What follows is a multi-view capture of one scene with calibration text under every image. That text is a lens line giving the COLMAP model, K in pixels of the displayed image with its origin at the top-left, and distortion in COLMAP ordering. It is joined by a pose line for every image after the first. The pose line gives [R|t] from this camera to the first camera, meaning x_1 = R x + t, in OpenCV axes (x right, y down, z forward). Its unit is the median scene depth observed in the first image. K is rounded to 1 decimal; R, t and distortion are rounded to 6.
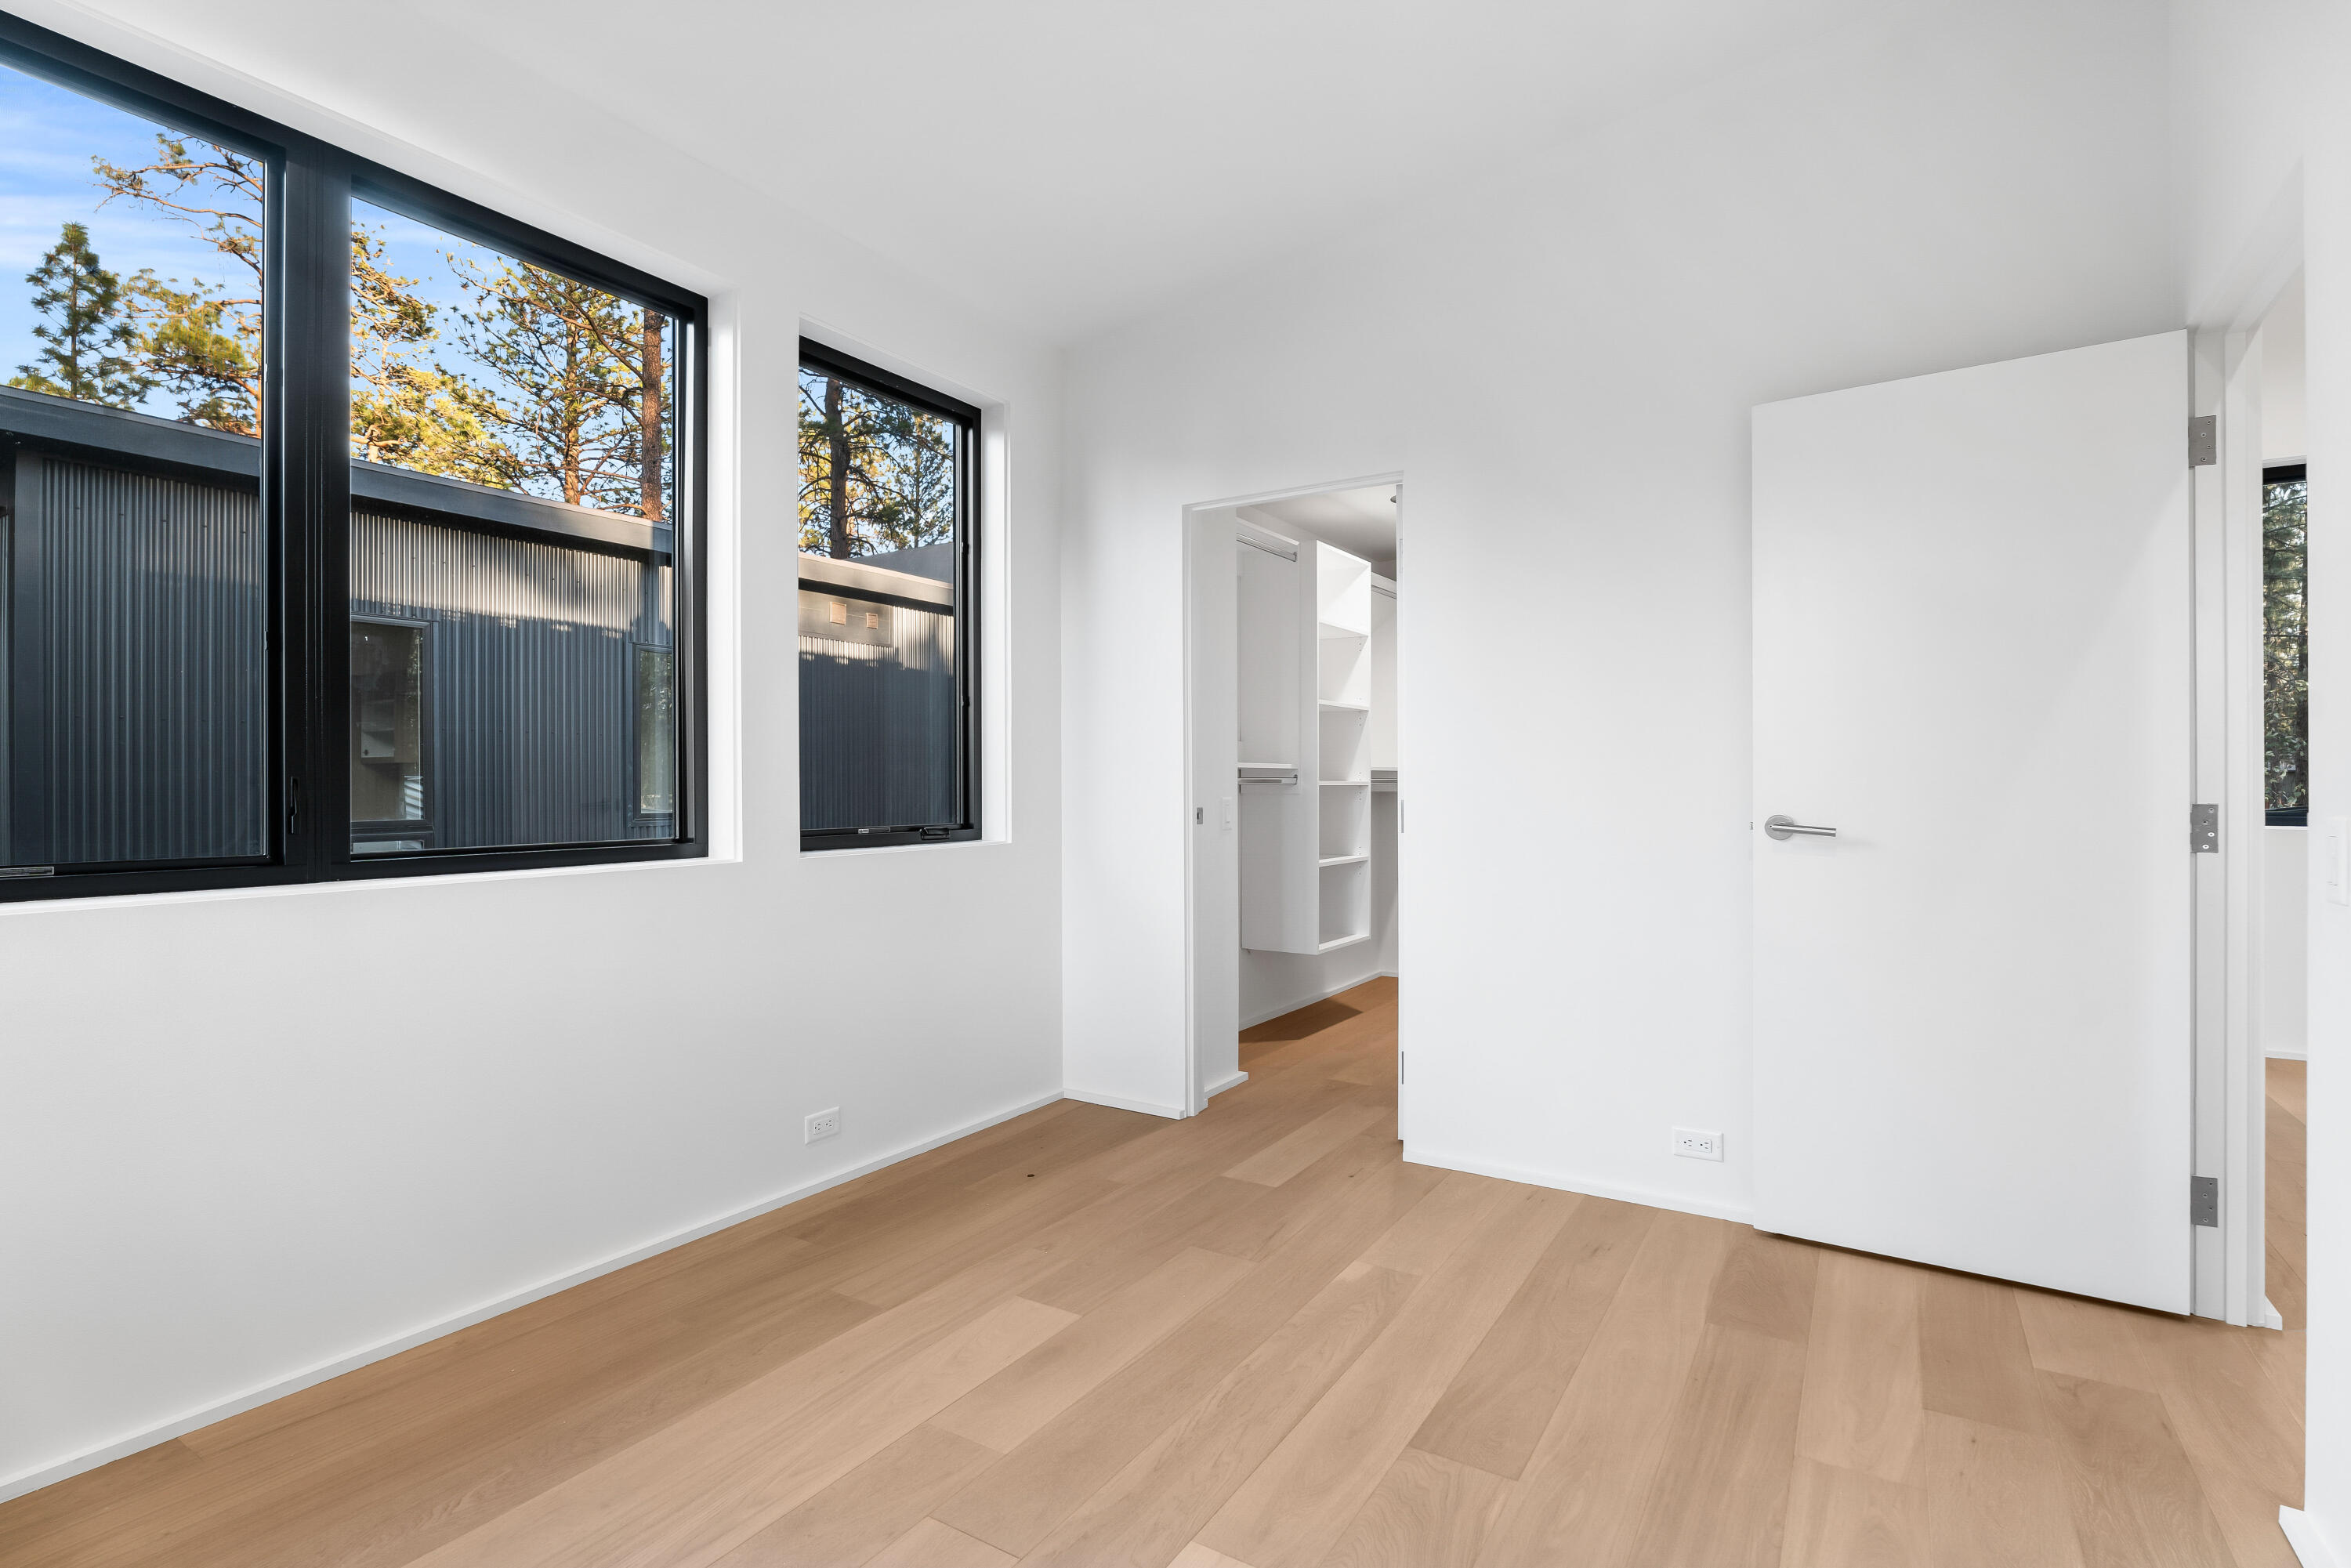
lens RADIAL K [[1120.0, 0, 1175.5], [0, 1120.0, 784.0], [0, 0, 1]] dist [-0.002483, -0.000400]
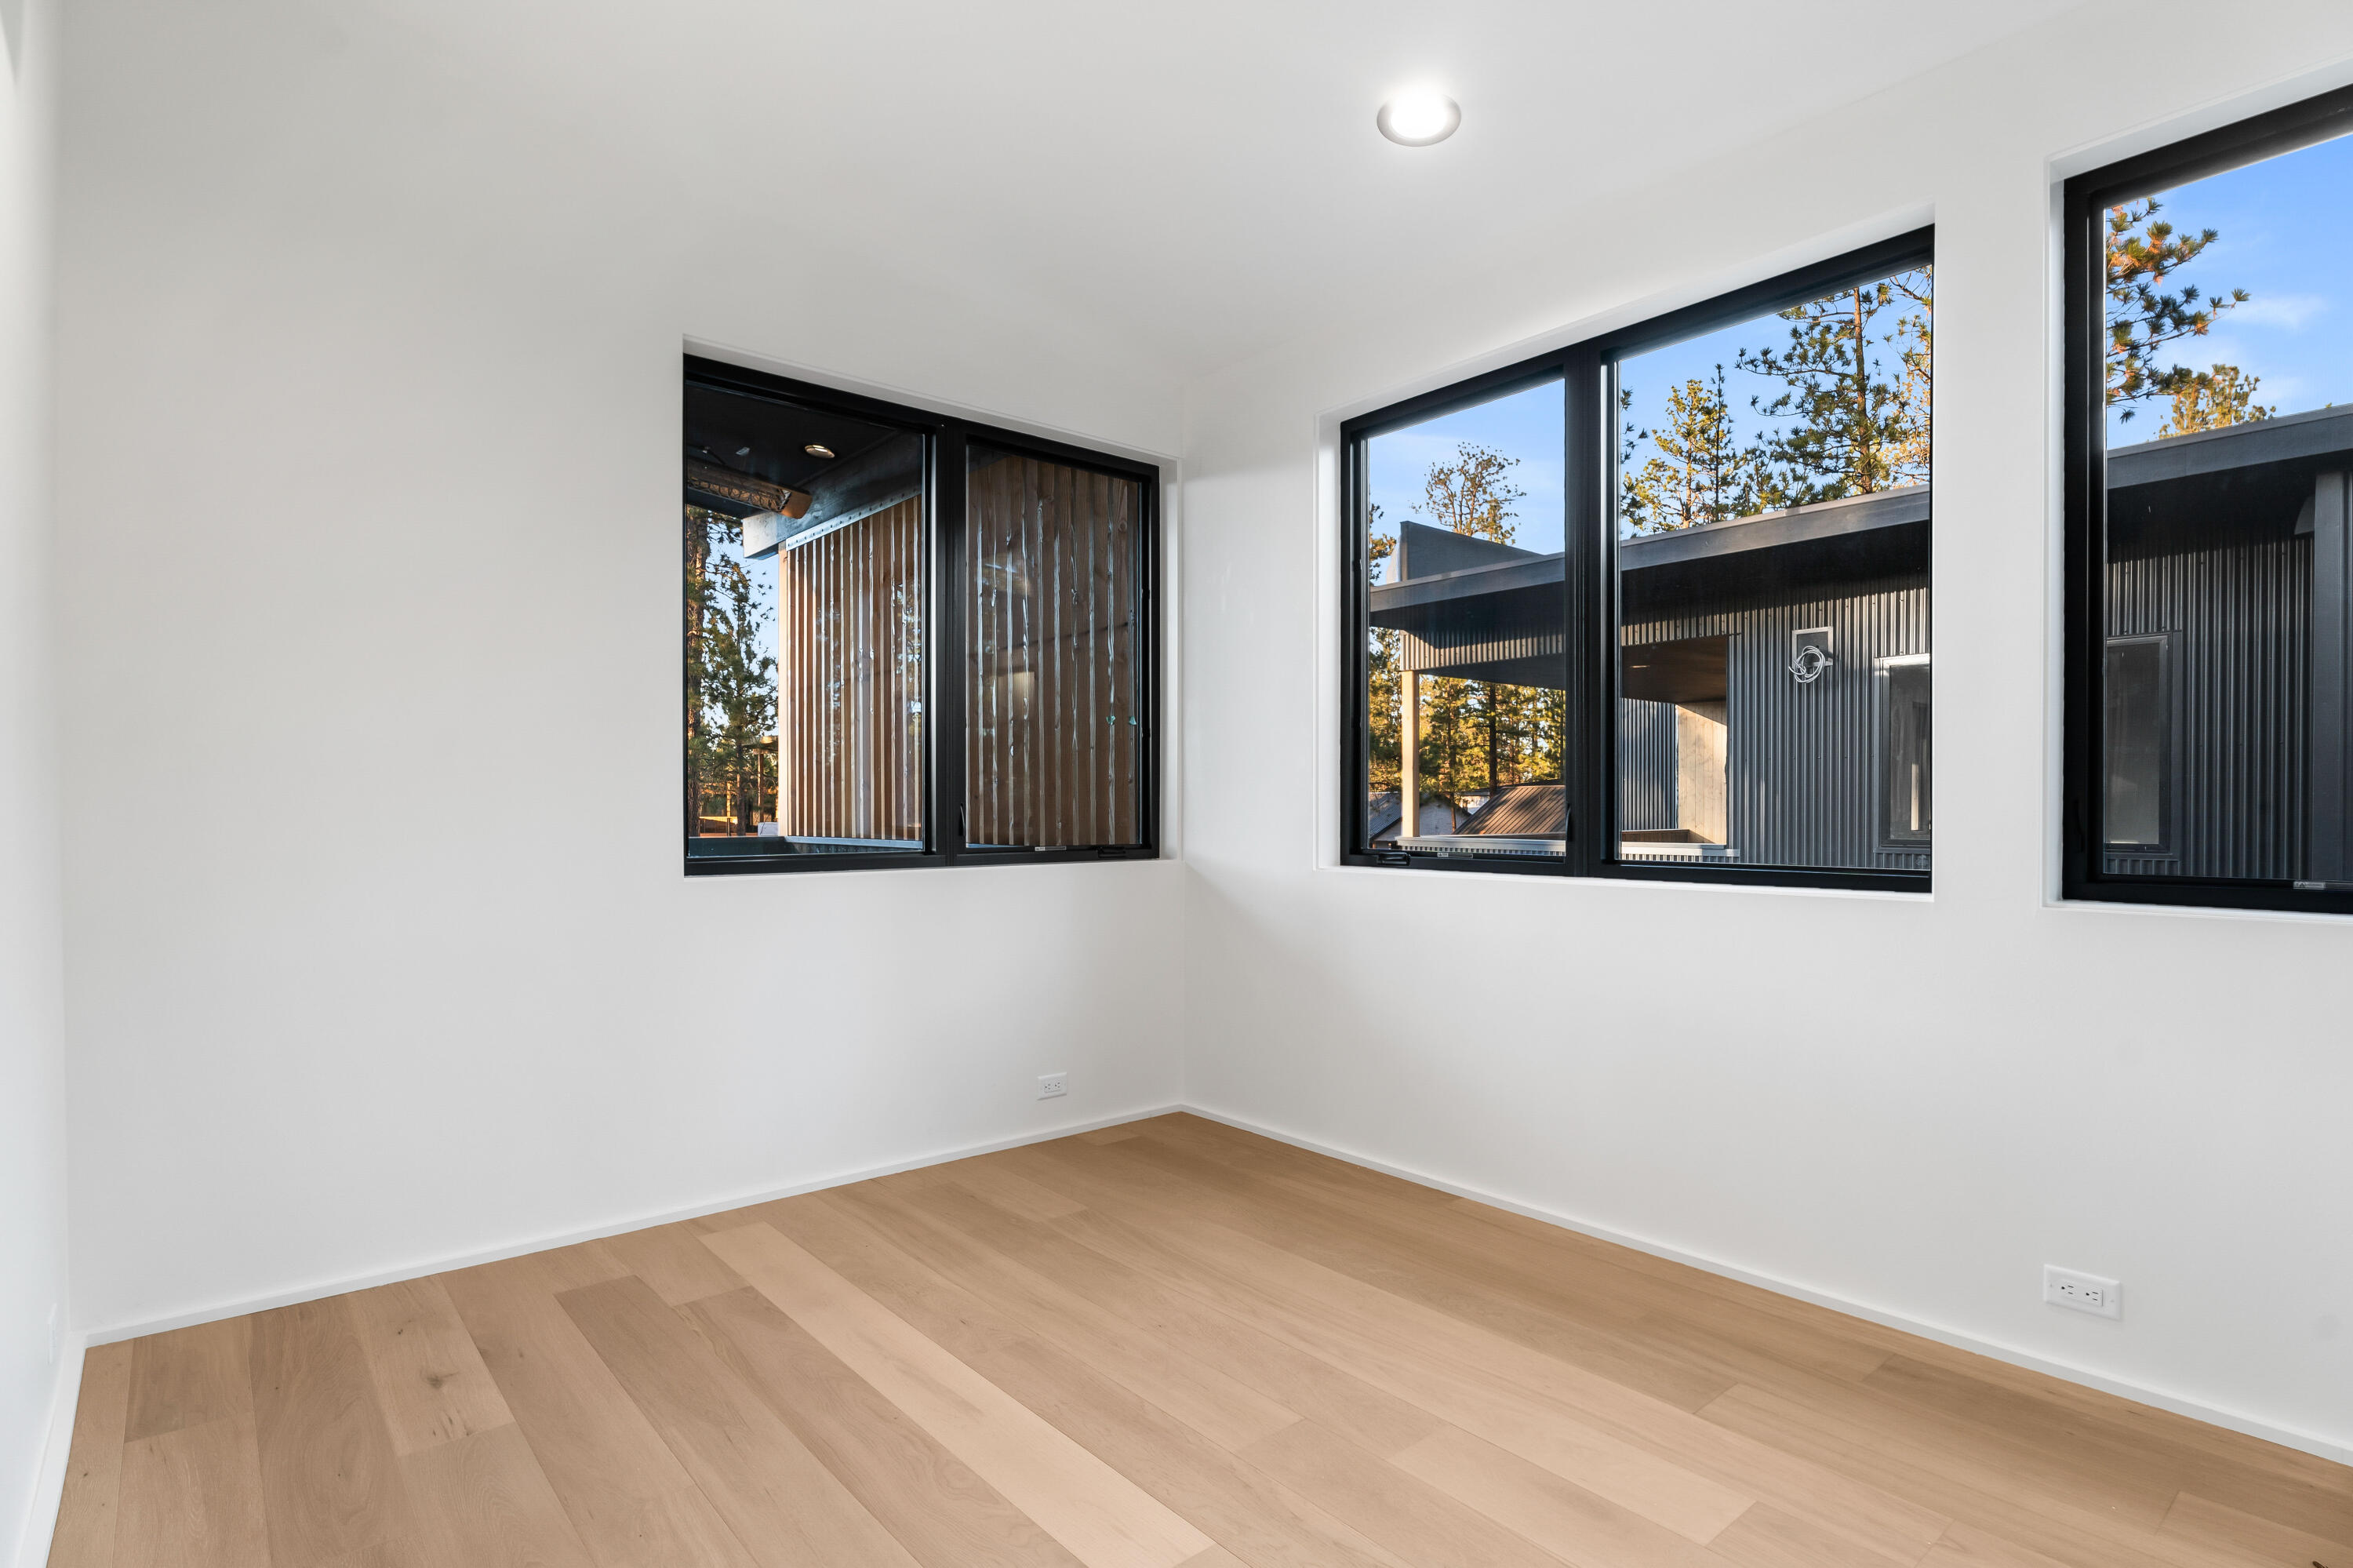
lens RADIAL K [[1173.2, 0, 1177.2], [0, 1173.2, 808.7], [0, 0, 1]] dist [-0.004739, -0.000537]
pose [[-0.297672, 0.007146, -0.954641, 0.725770], [0.005846, 0.999967, 0.005663, -0.011465], [0.954650, -0.003895, -0.297704, 0.878103]]
